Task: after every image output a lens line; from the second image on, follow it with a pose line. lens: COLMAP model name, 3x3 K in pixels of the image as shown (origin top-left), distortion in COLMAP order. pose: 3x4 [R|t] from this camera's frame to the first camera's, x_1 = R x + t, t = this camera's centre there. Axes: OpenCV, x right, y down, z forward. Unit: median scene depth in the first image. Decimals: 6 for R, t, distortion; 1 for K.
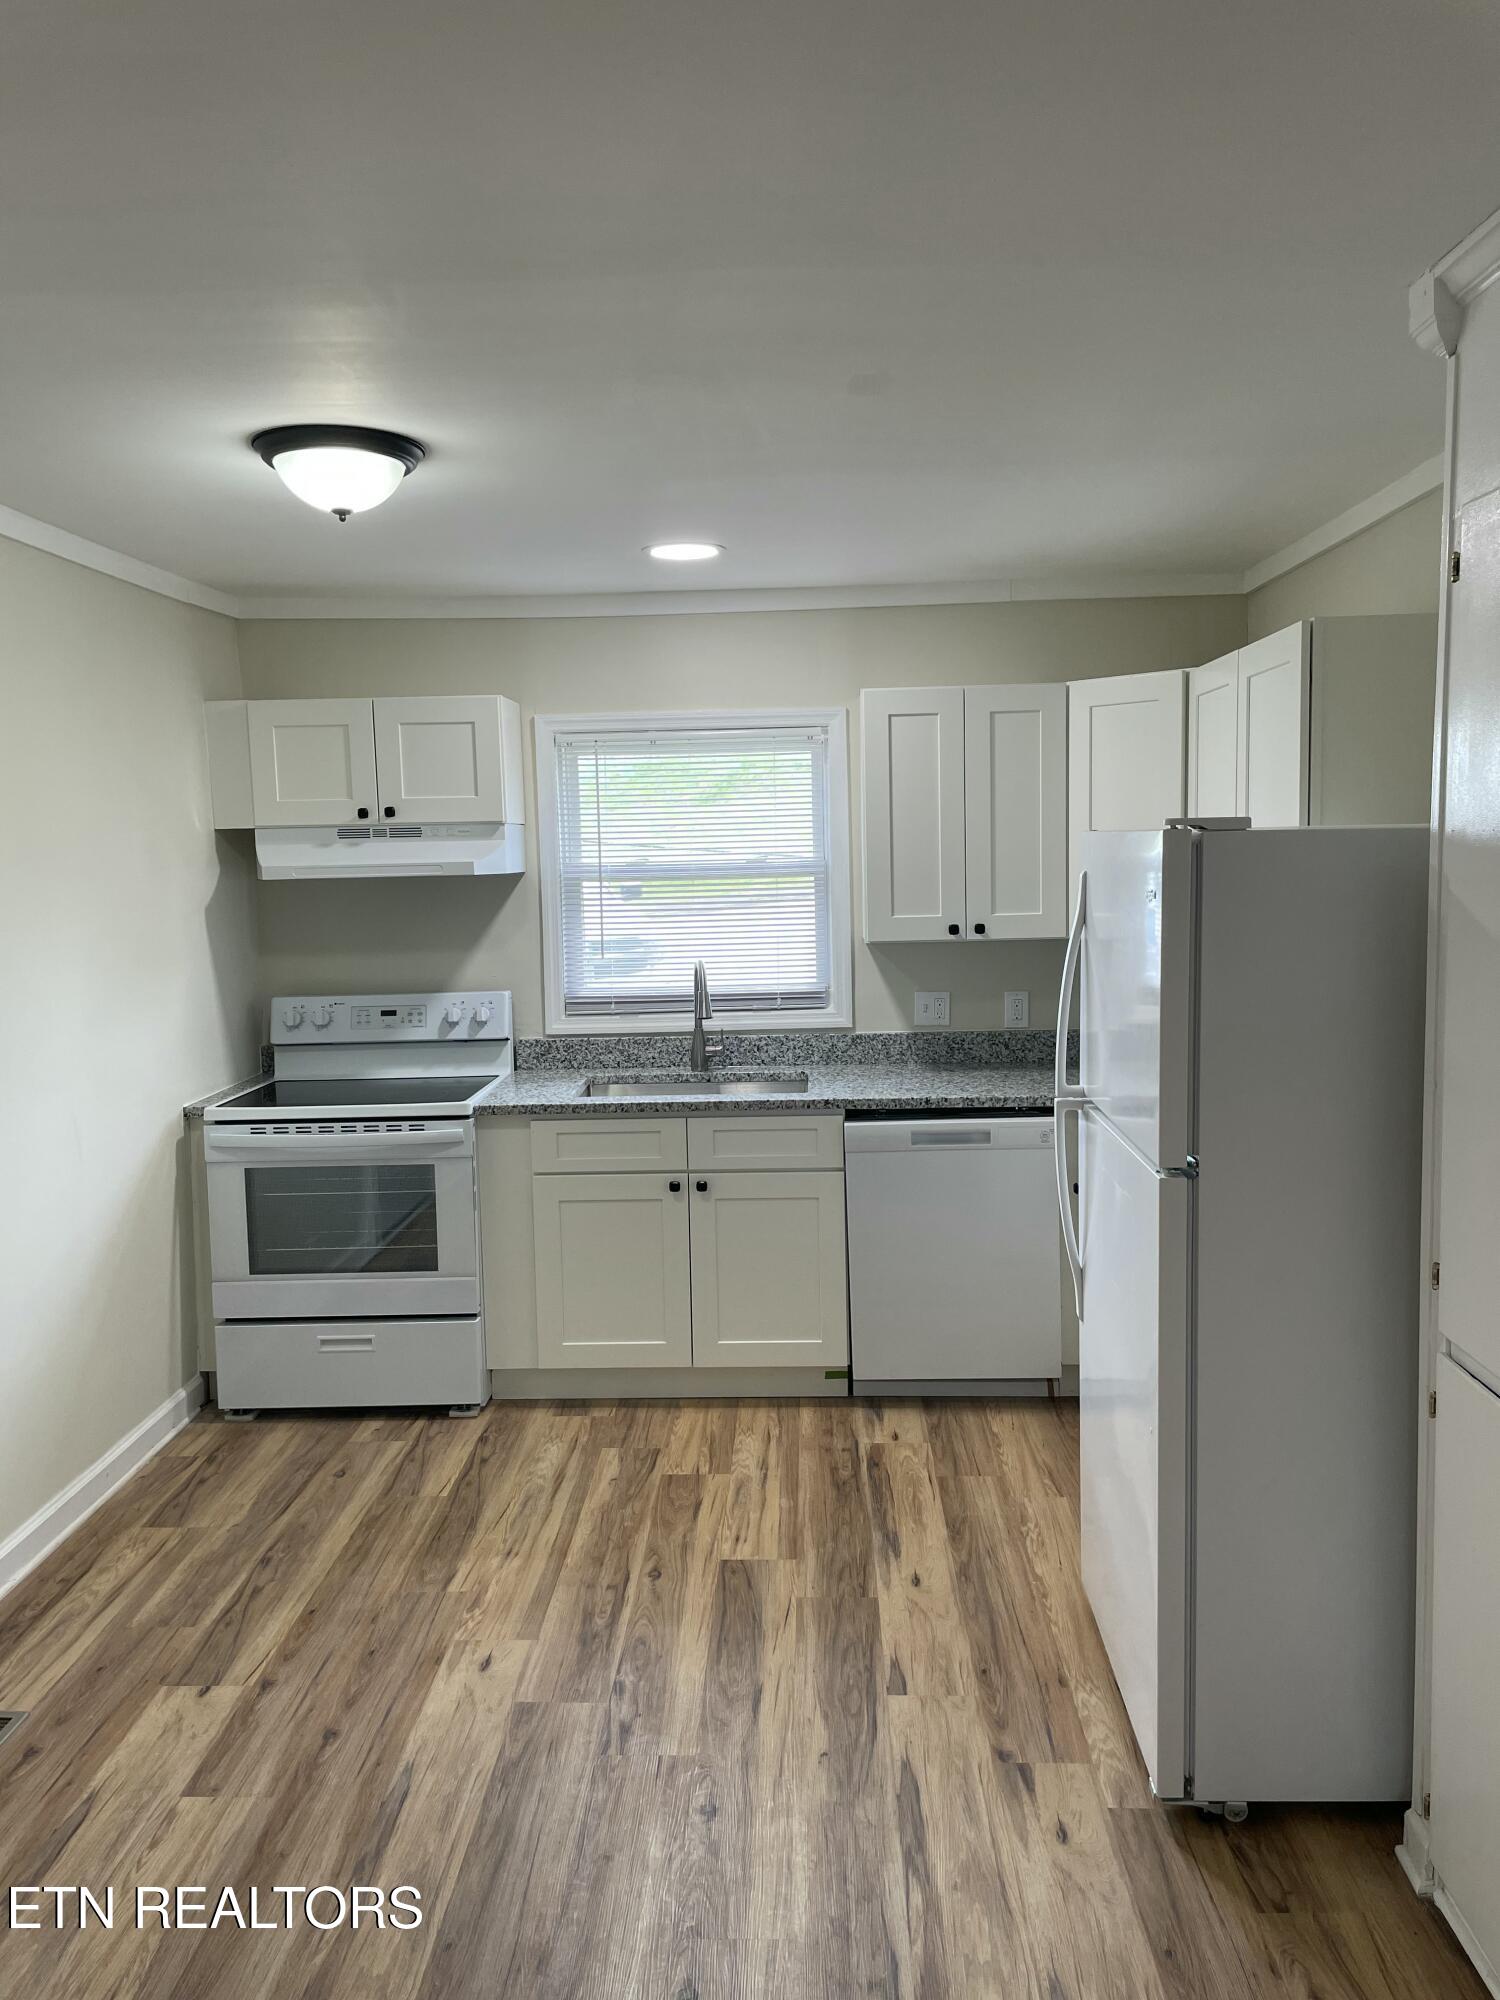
lens RADIAL K [[1528.8, 0, 752.0], [0, 1528.8, 998.1], [0, 0, 1]] dist [0.042154, -0.064824]
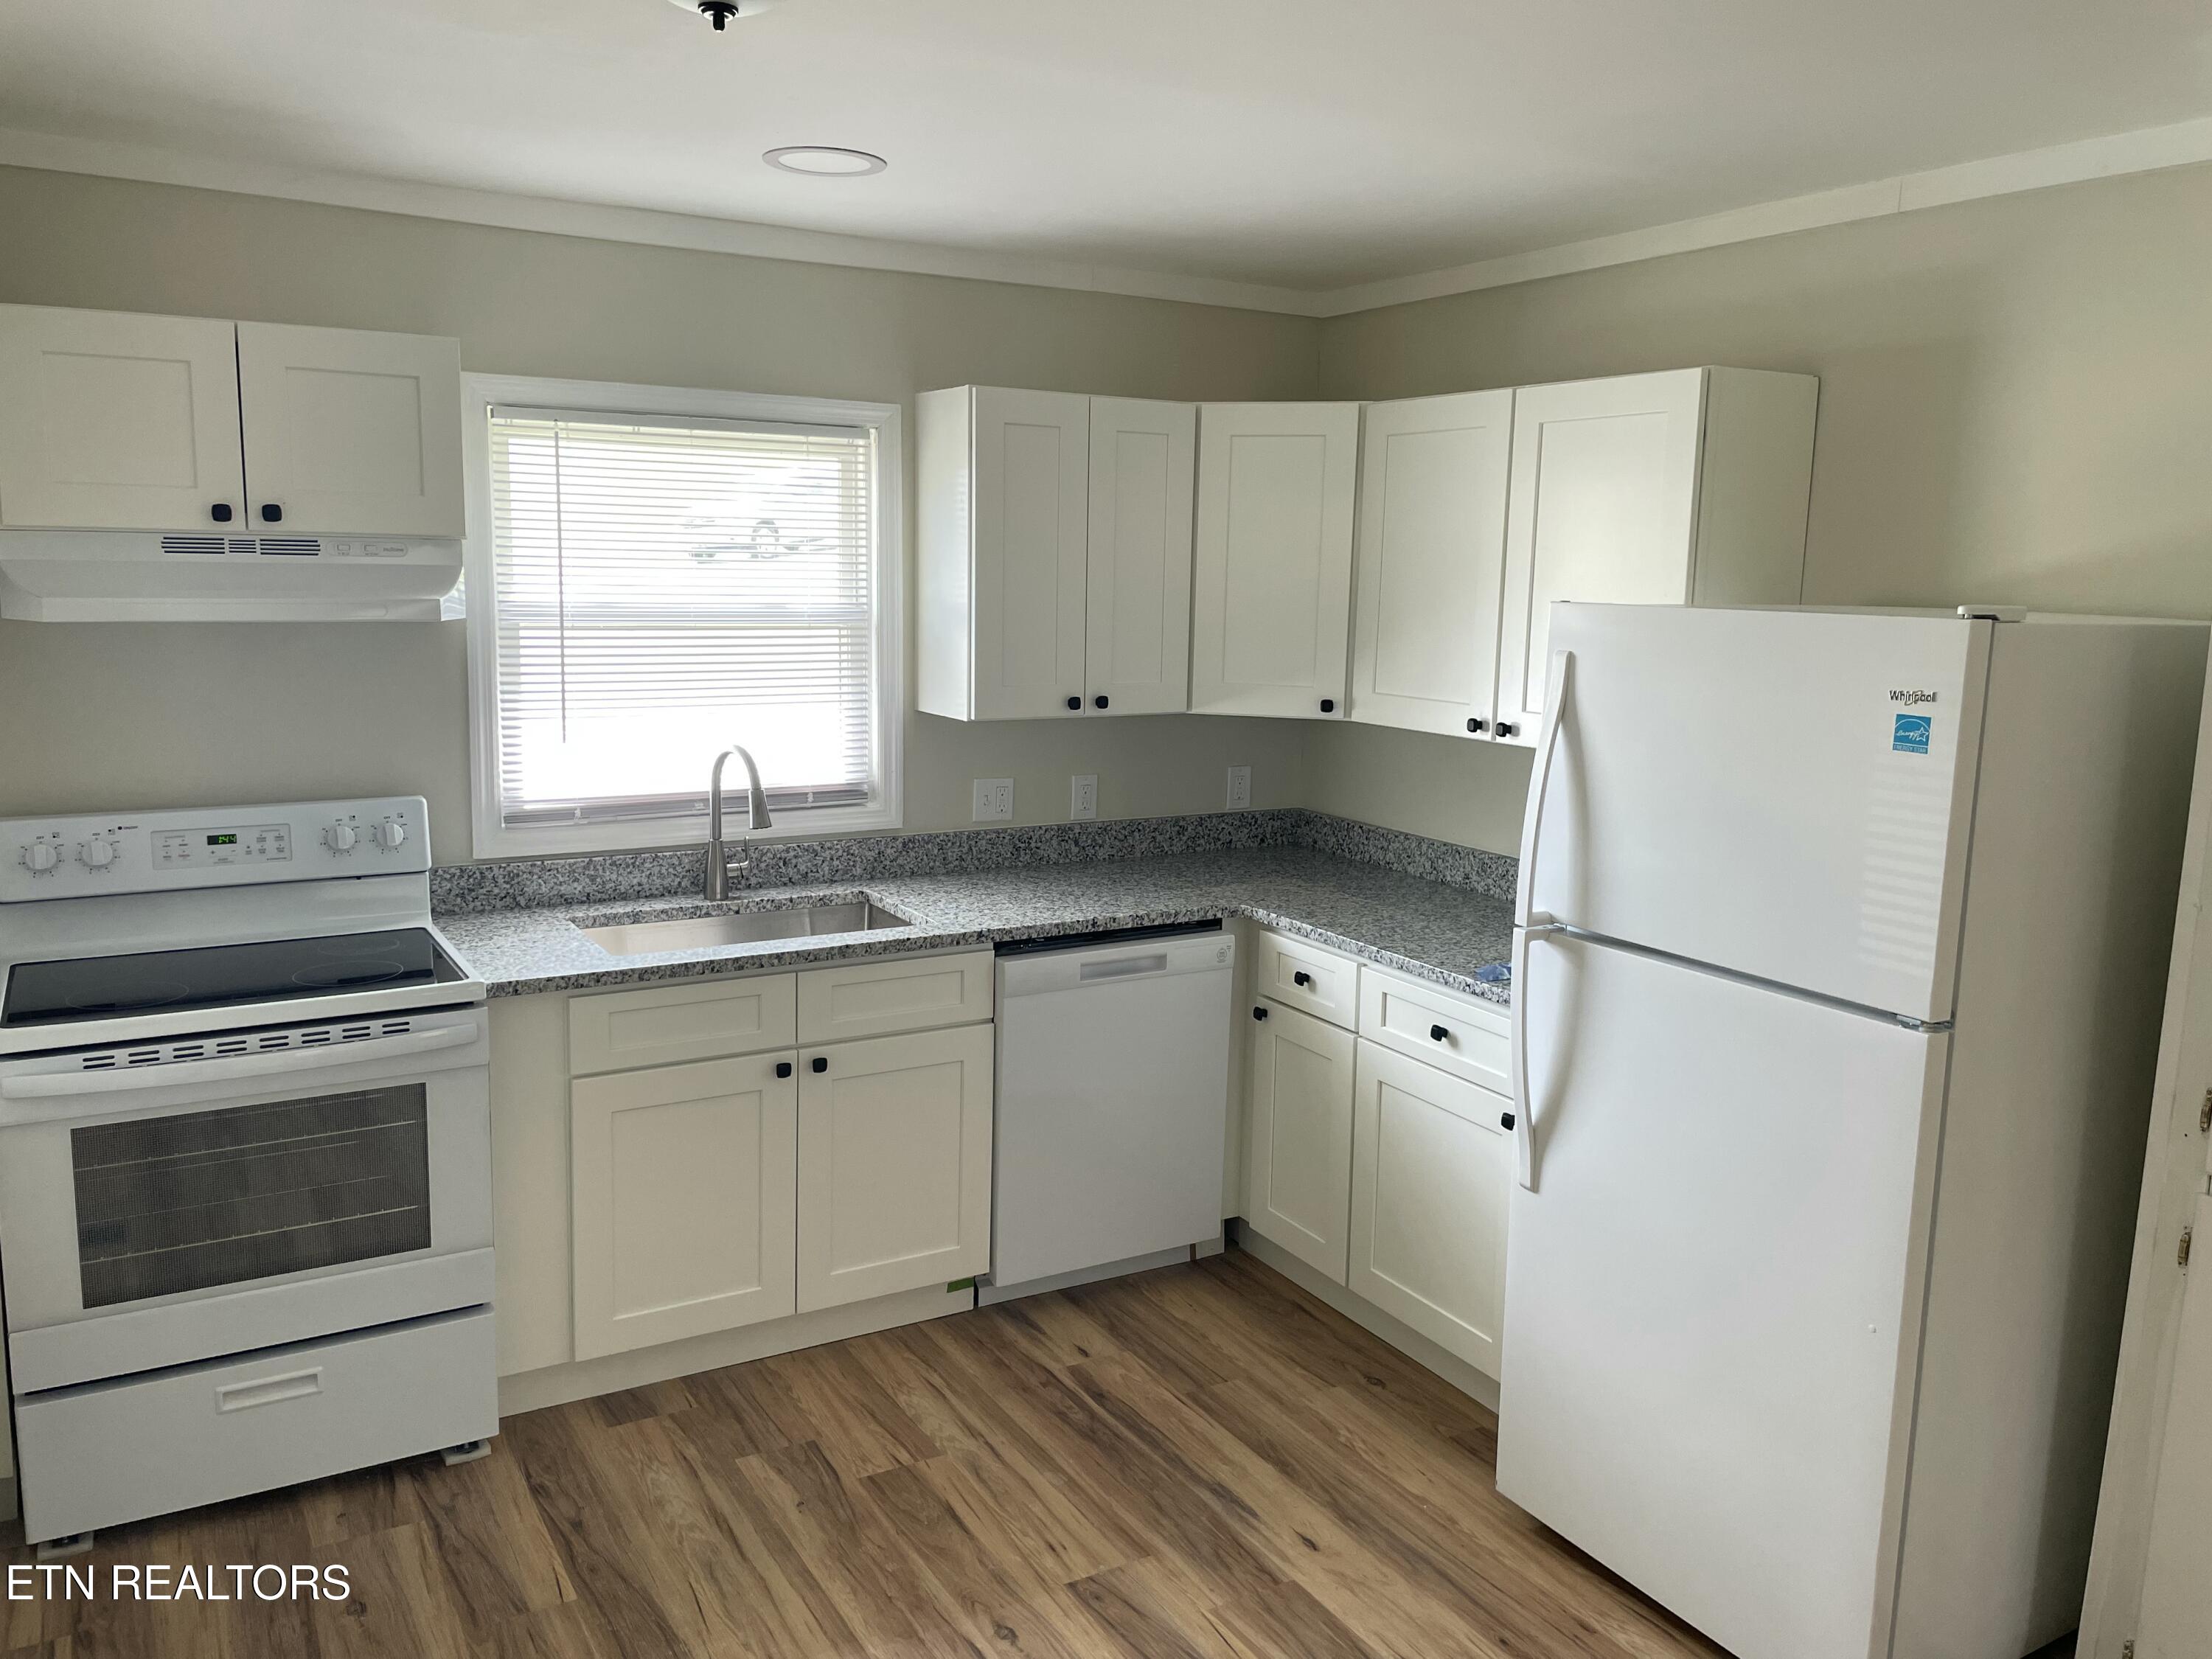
lens RADIAL K [[1690.8, 0, 1112.7], [0, 1690.8, 820.4], [0, 0, 1]] dist [0.042154, -0.064824]
pose [[0.842801, -0.043179, 0.536491, -0.340135], [0.018716, 0.998525, 0.050963, -0.029426], [-0.537900, -0.032911, 0.842366, 0.262010]]
